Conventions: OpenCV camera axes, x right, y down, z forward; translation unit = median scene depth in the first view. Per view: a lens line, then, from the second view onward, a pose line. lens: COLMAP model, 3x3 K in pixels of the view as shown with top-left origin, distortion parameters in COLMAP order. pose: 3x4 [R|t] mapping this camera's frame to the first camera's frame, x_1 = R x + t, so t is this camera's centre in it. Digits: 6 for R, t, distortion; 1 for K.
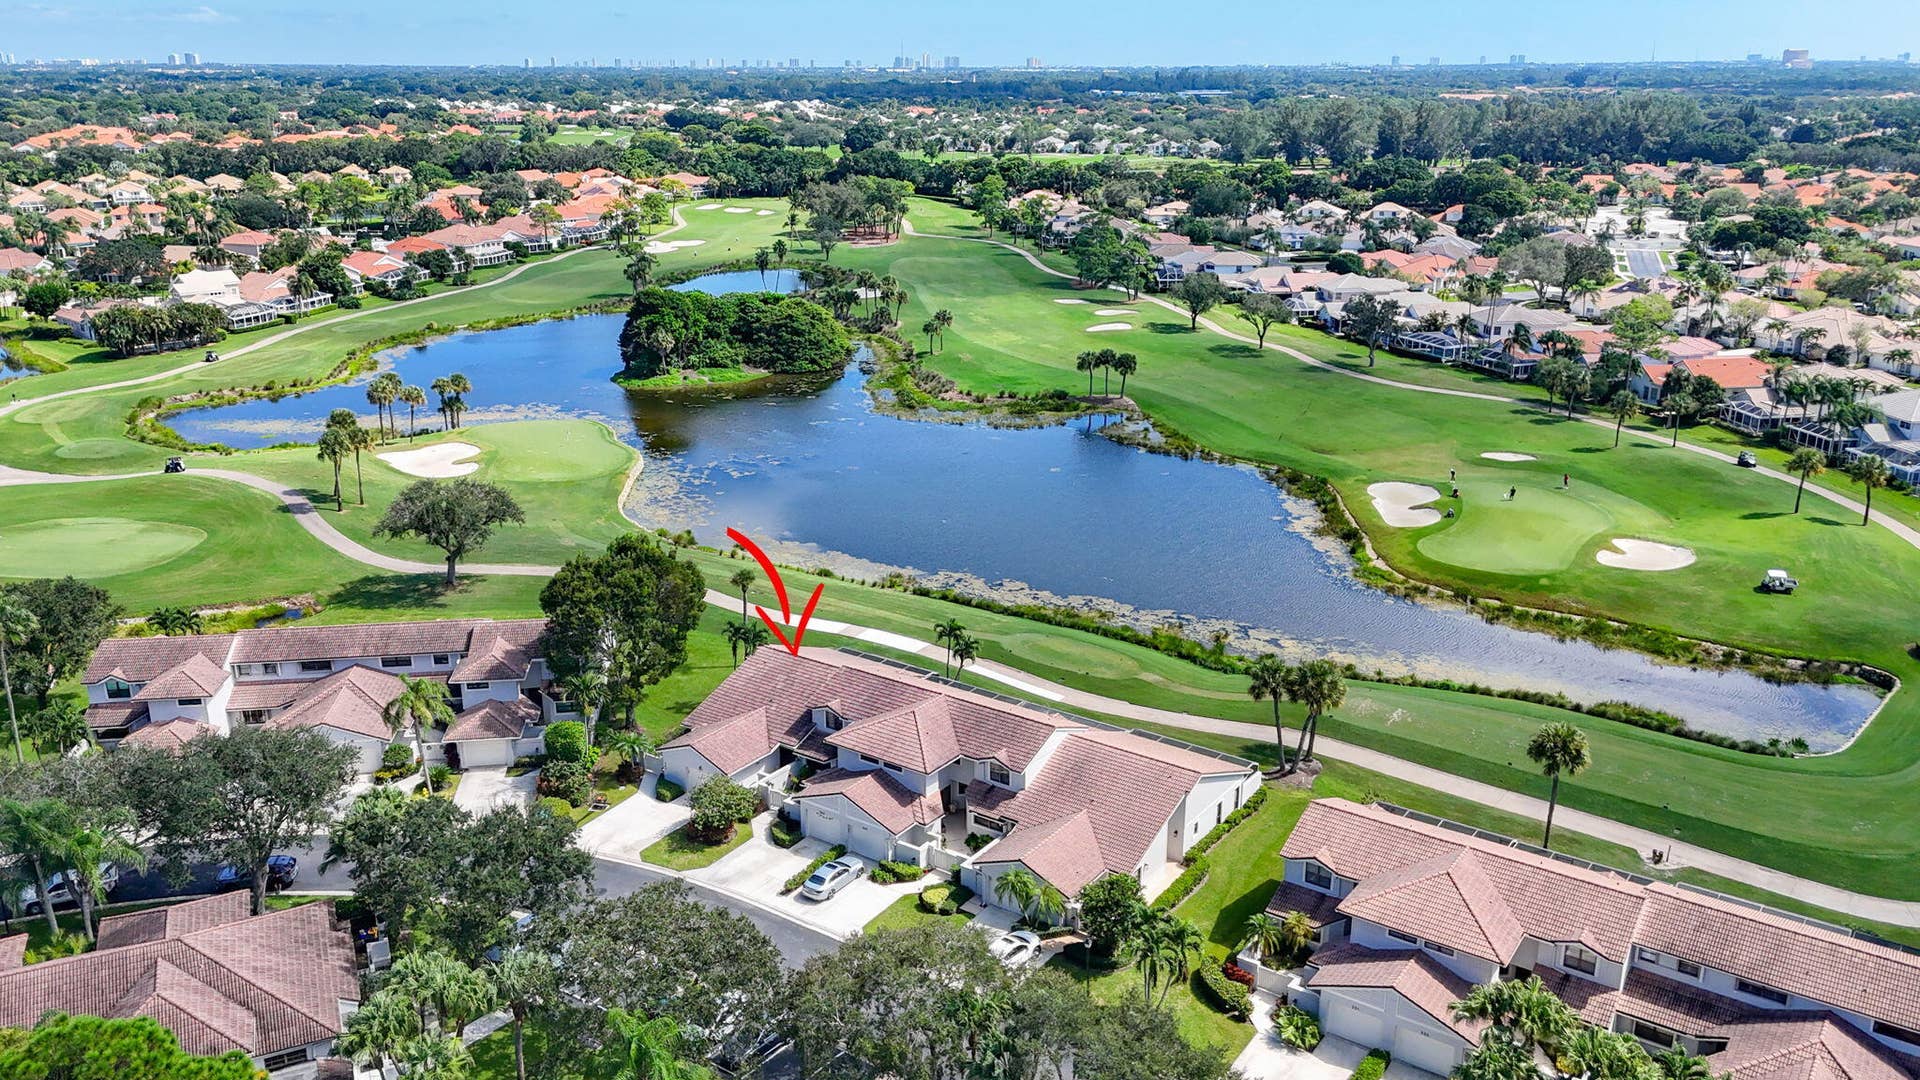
lens RADIAL K [[1591.4, 0, 998.3], [0, 1591.4, 542.0], [0, 0, 1]] dist [0.103592, -0.129472]
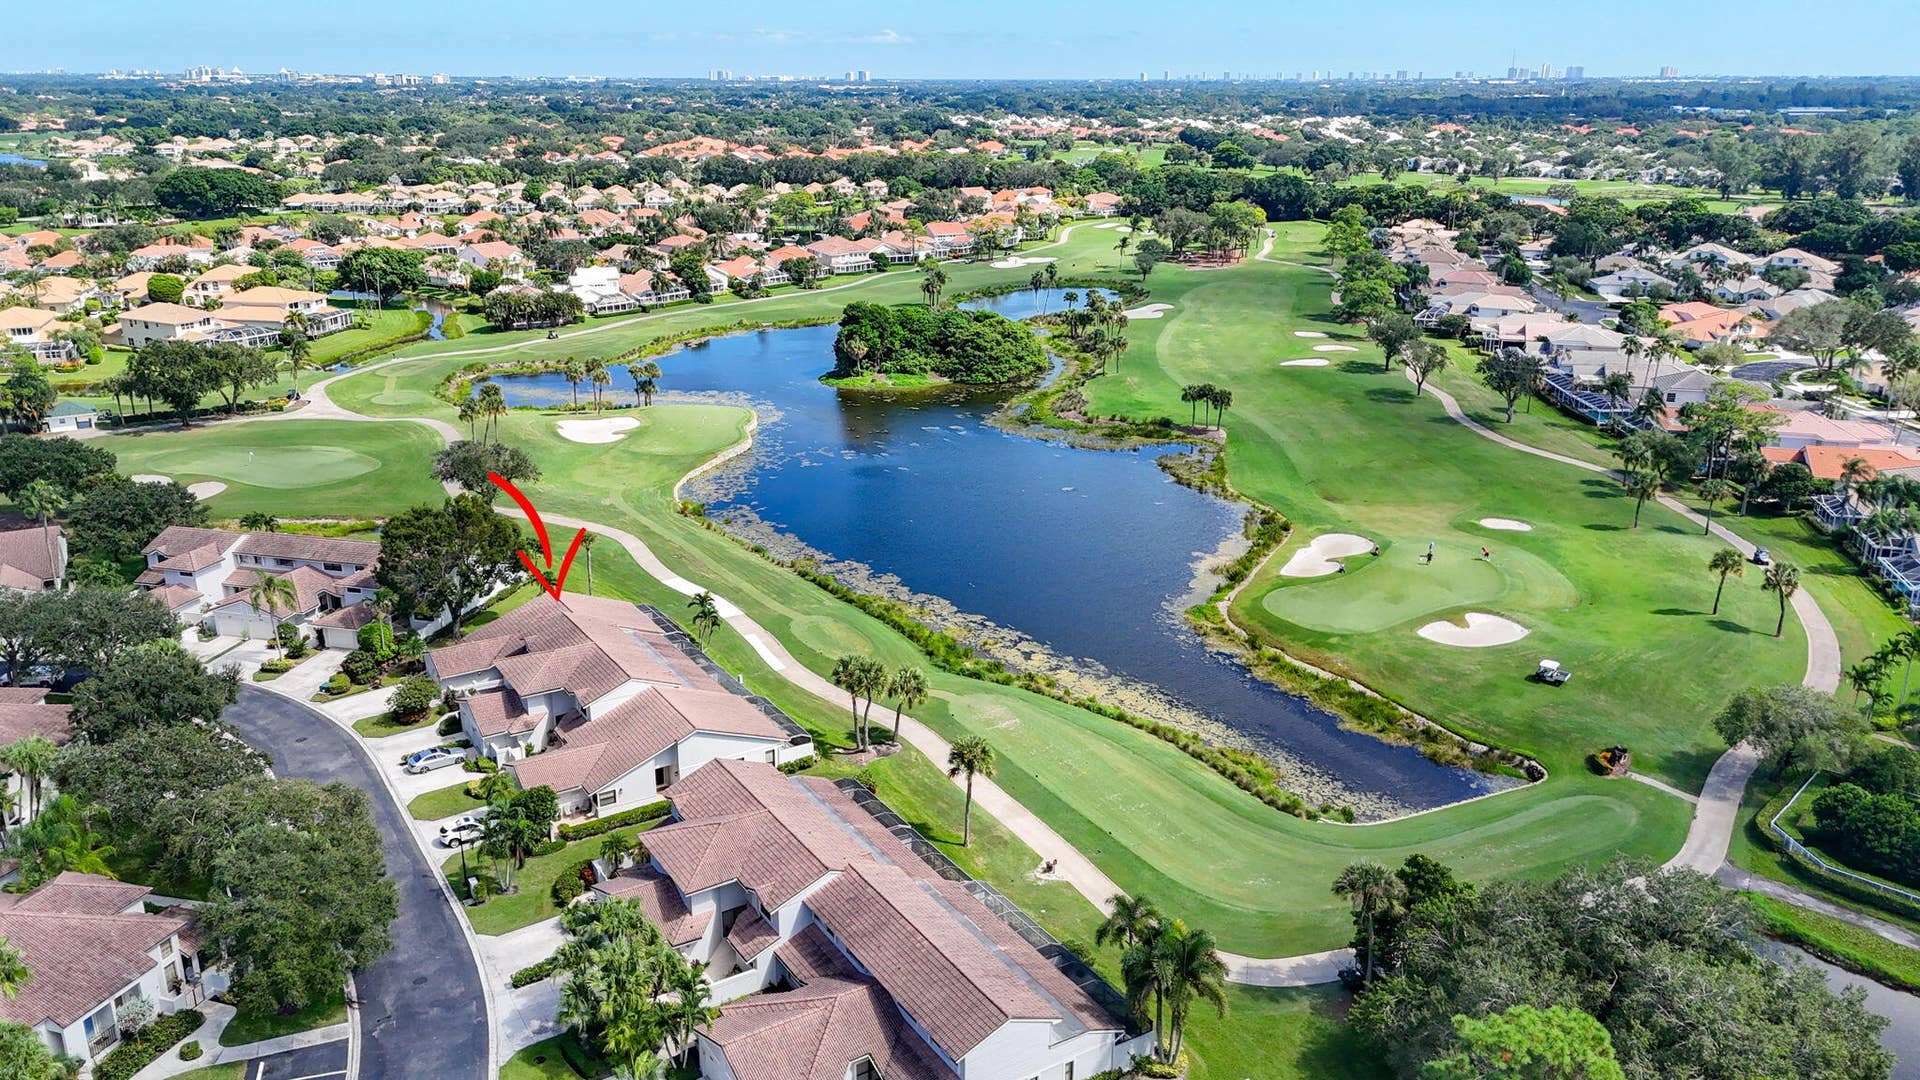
lens RADIAL K [[1591.4, 0, 998.3], [0, 1591.4, 542.0], [0, 0, 1]] dist [0.103592, -0.129472]
pose [[0.913167, 0.117868, -0.390170, 0.339297], [-0.118705, 0.992684, 0.022063, -0.022256], [0.389916, 0.026168, 0.920479, -0.021451]]
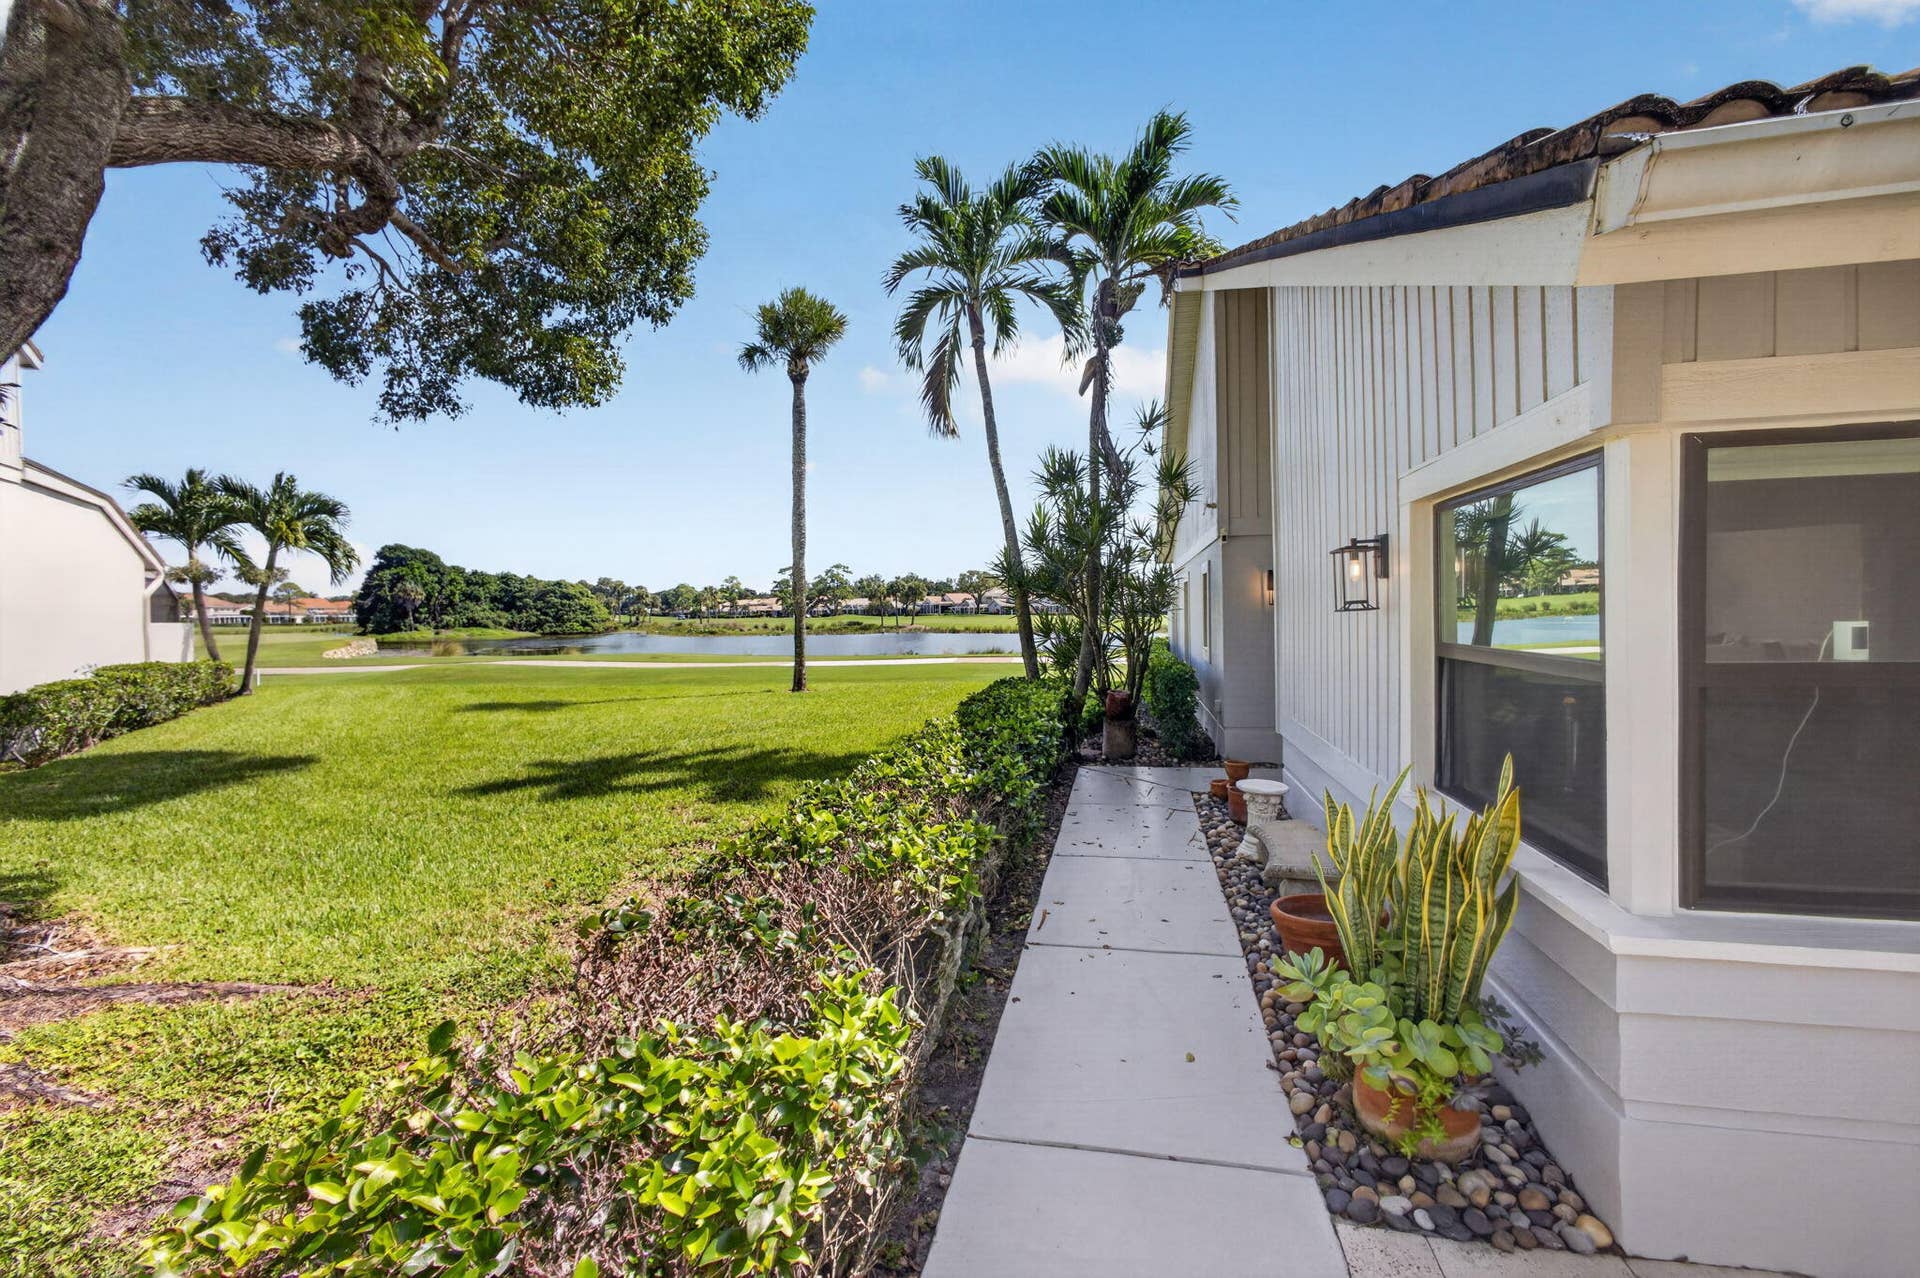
lens RADIAL K [[845.9, 0, 960.0], [0, 845.9, 639.0], [0, 0, 1]] dist [0.003557, 0.000469]
pose [[0.928191, -0.034125, 0.370536, -0.094868], [0.140187, 0.954484, -0.263265, 0.068331], [-0.344686, 0.296304, 0.890727, 0.450247]]
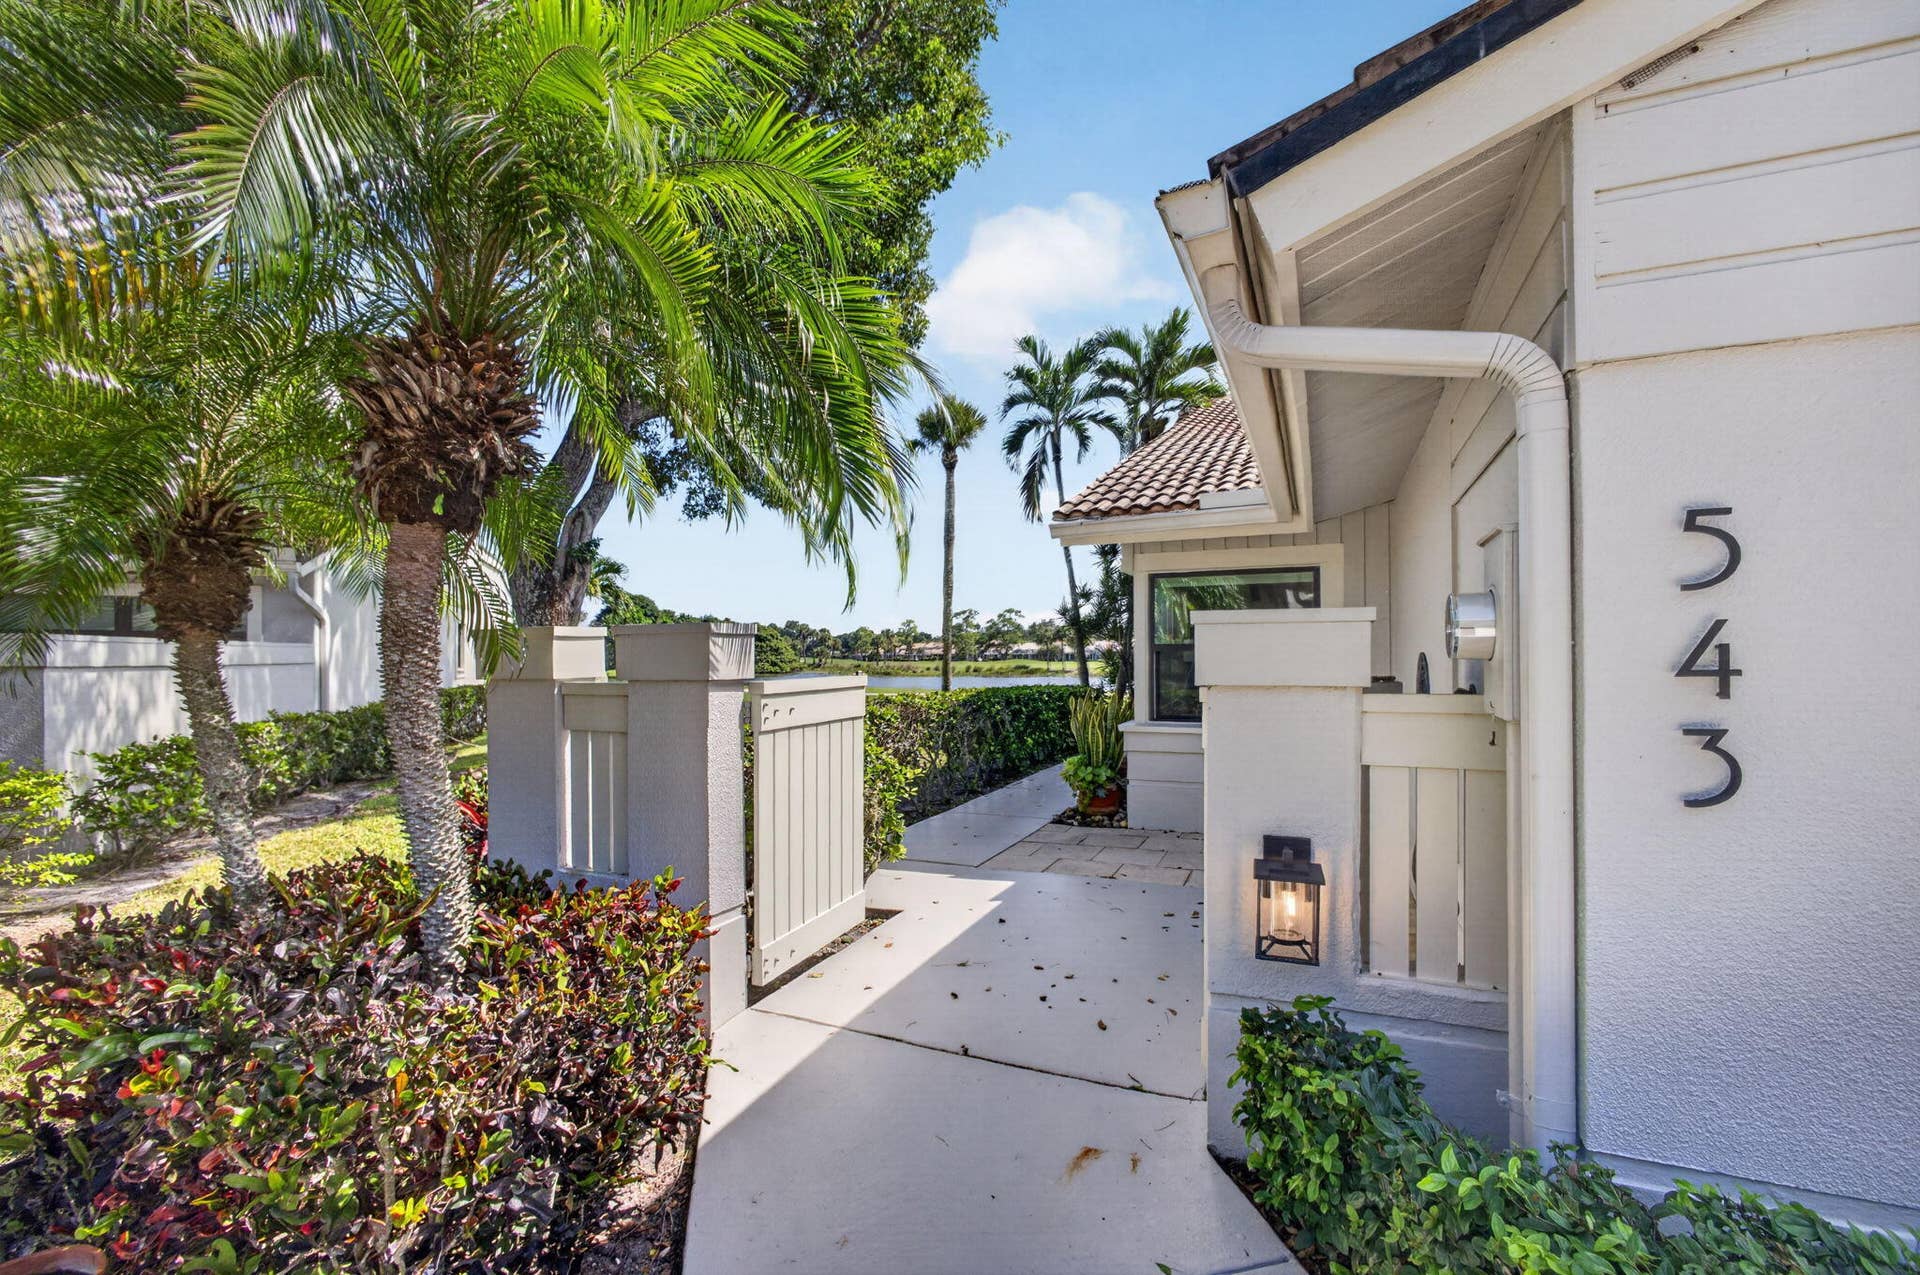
lens RADIAL K [[866.5, 0, 951.3], [0, 866.5, 655.3], [0, 0, 1]] dist [0.000309, 0.000509]
pose [[0.986032, -0.006447, 0.166430, -0.095838], [0.059846, 0.946229, -0.317913, 0.075652], [-0.155431, 0.323432, 0.933398, 0.431706]]
